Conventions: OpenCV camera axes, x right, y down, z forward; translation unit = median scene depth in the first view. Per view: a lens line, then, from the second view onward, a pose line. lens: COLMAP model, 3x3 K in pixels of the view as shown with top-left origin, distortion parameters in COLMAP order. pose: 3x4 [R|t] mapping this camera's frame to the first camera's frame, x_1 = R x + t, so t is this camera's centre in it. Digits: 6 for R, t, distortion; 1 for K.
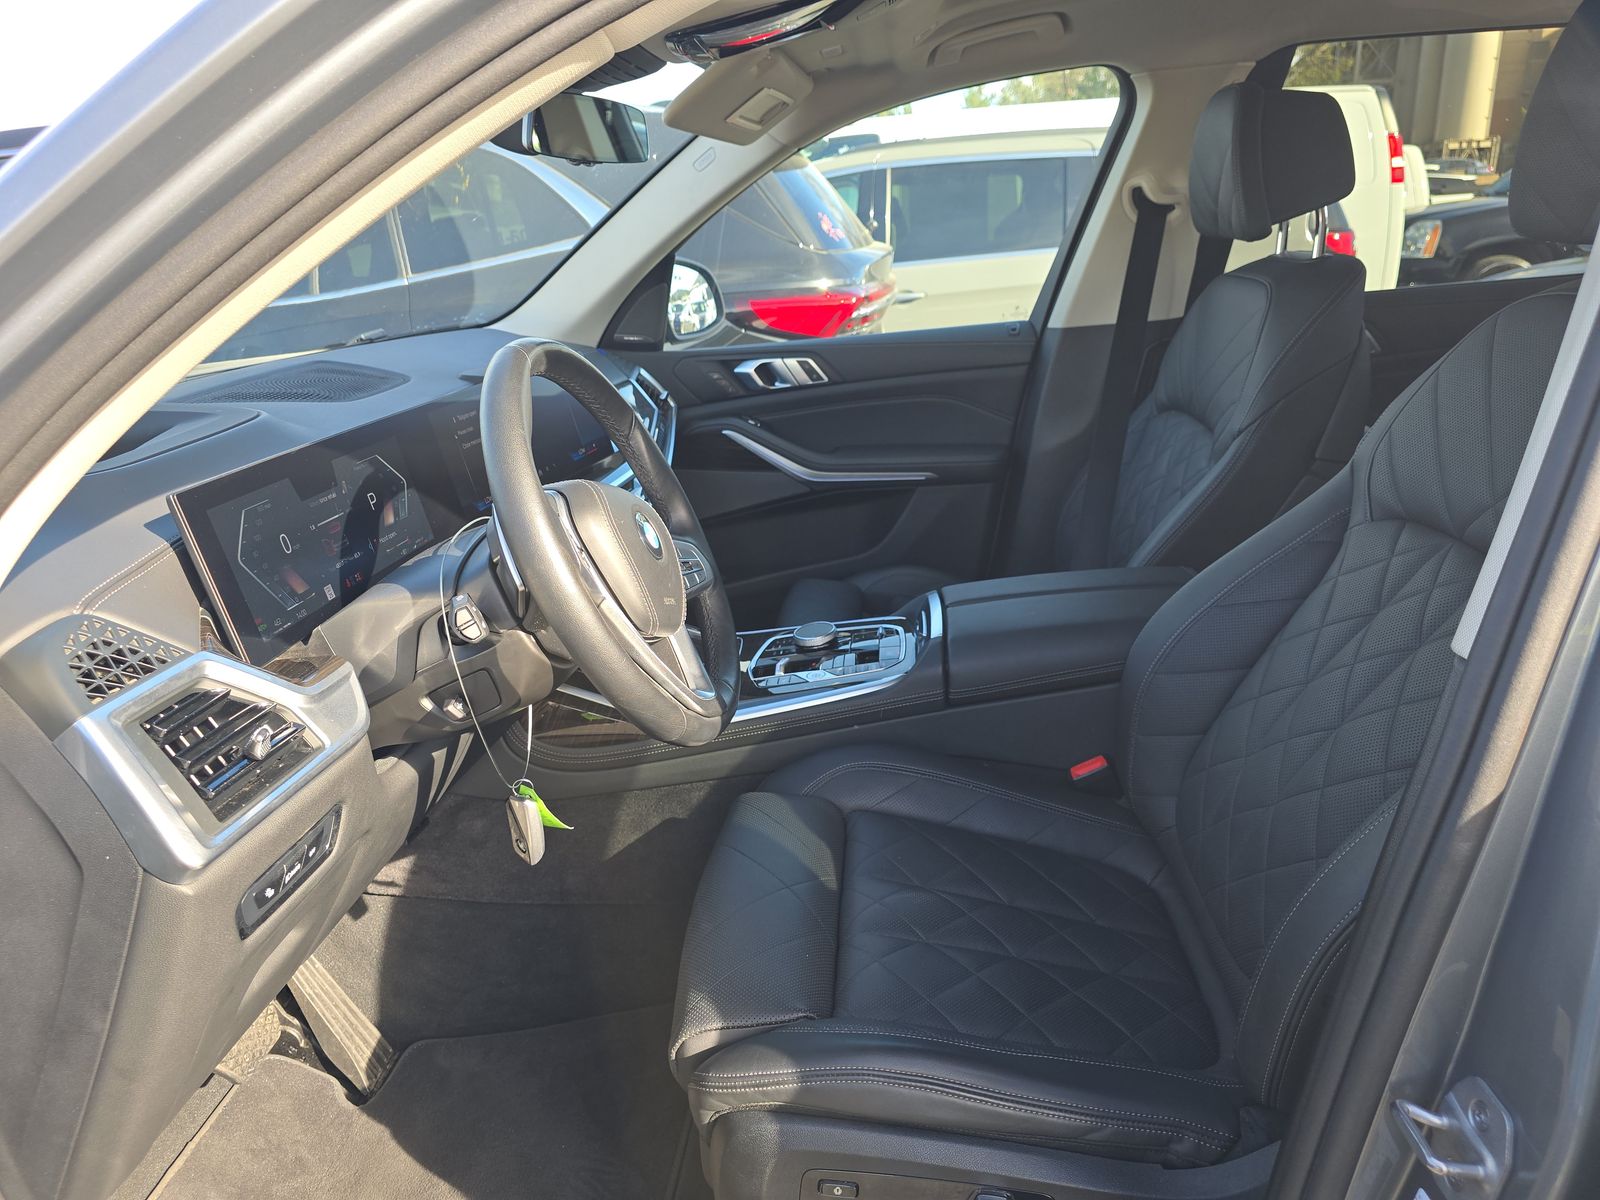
lens RADIAL K [[1073.8, 0, 811.5], [0, 1073.8, 576.3], [0, 0, 1]] dist [-0.007037, -0.003981]
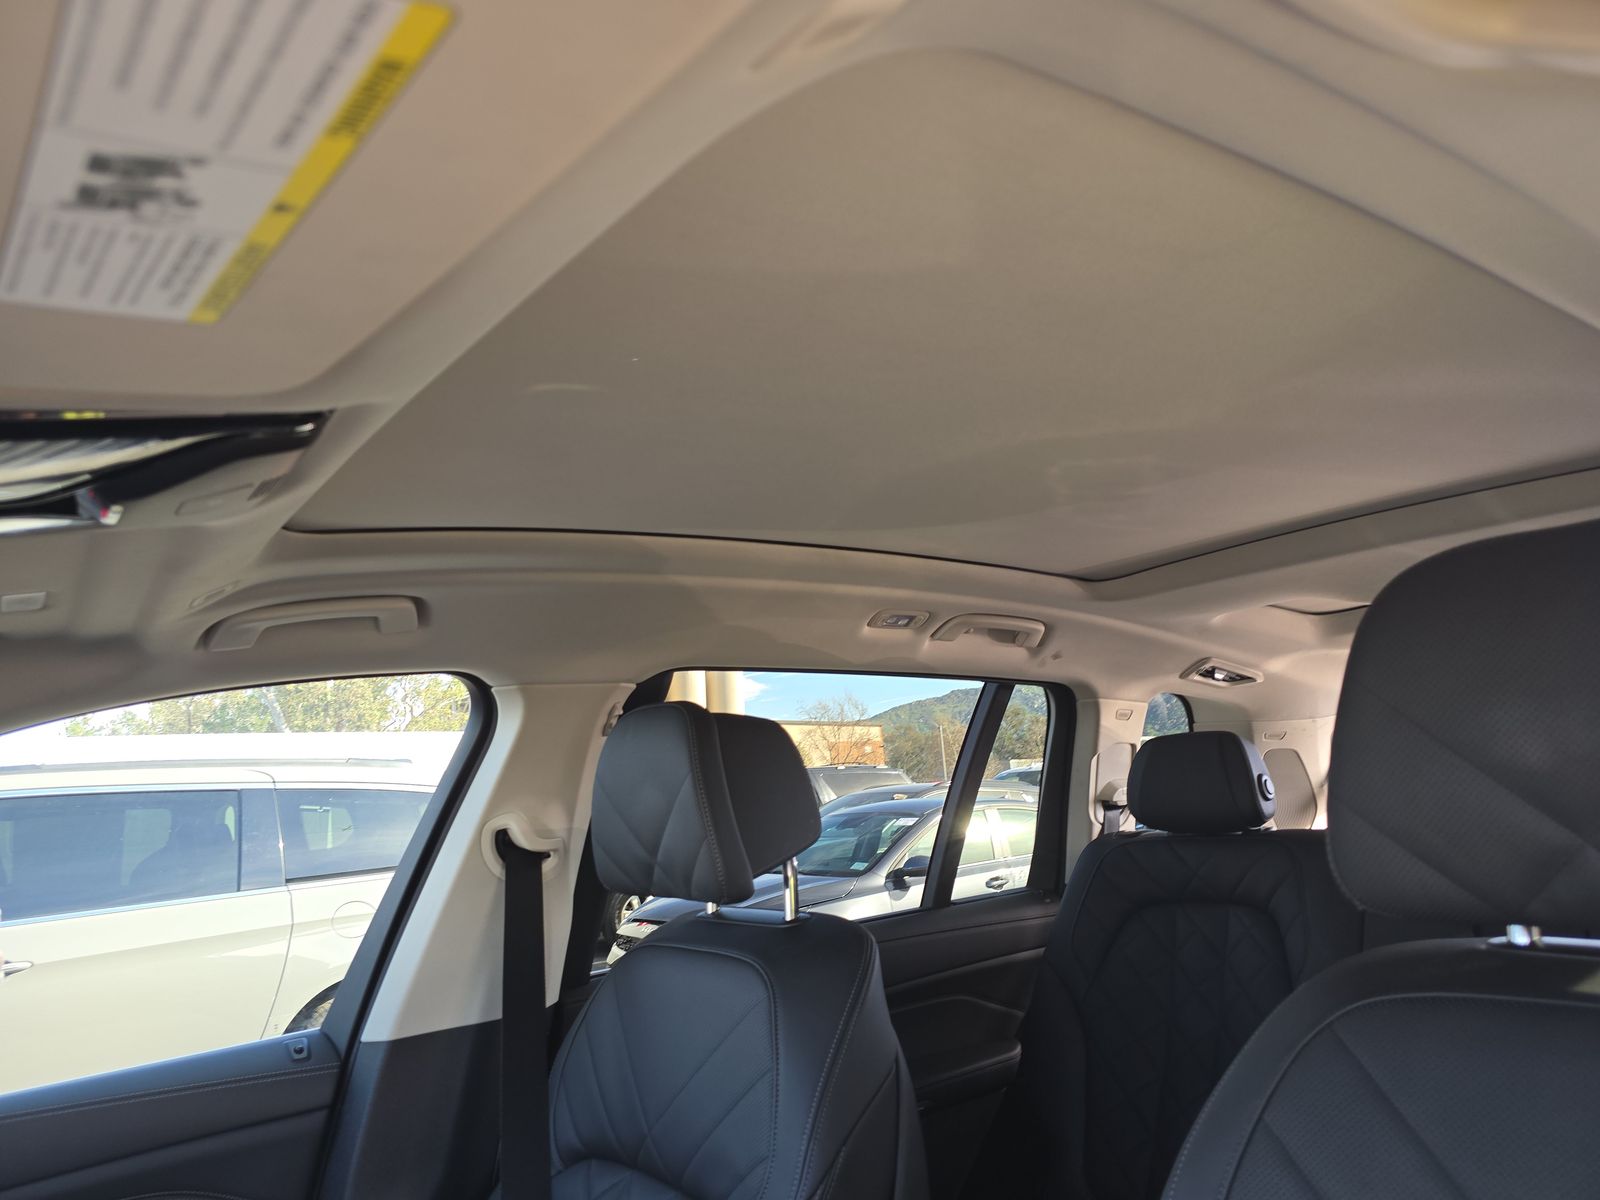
lens RADIAL K [[1073.8, 0, 811.5], [0, 1073.8, 576.3], [0, 0, 1]] dist [-0.007037, -0.003981]
pose [[0.744180, 0.149361, 0.651066, -0.040647], [0.227576, 0.859678, -0.457342, -0.128347], [-0.628017, 0.488512, 0.605764, 0.339077]]
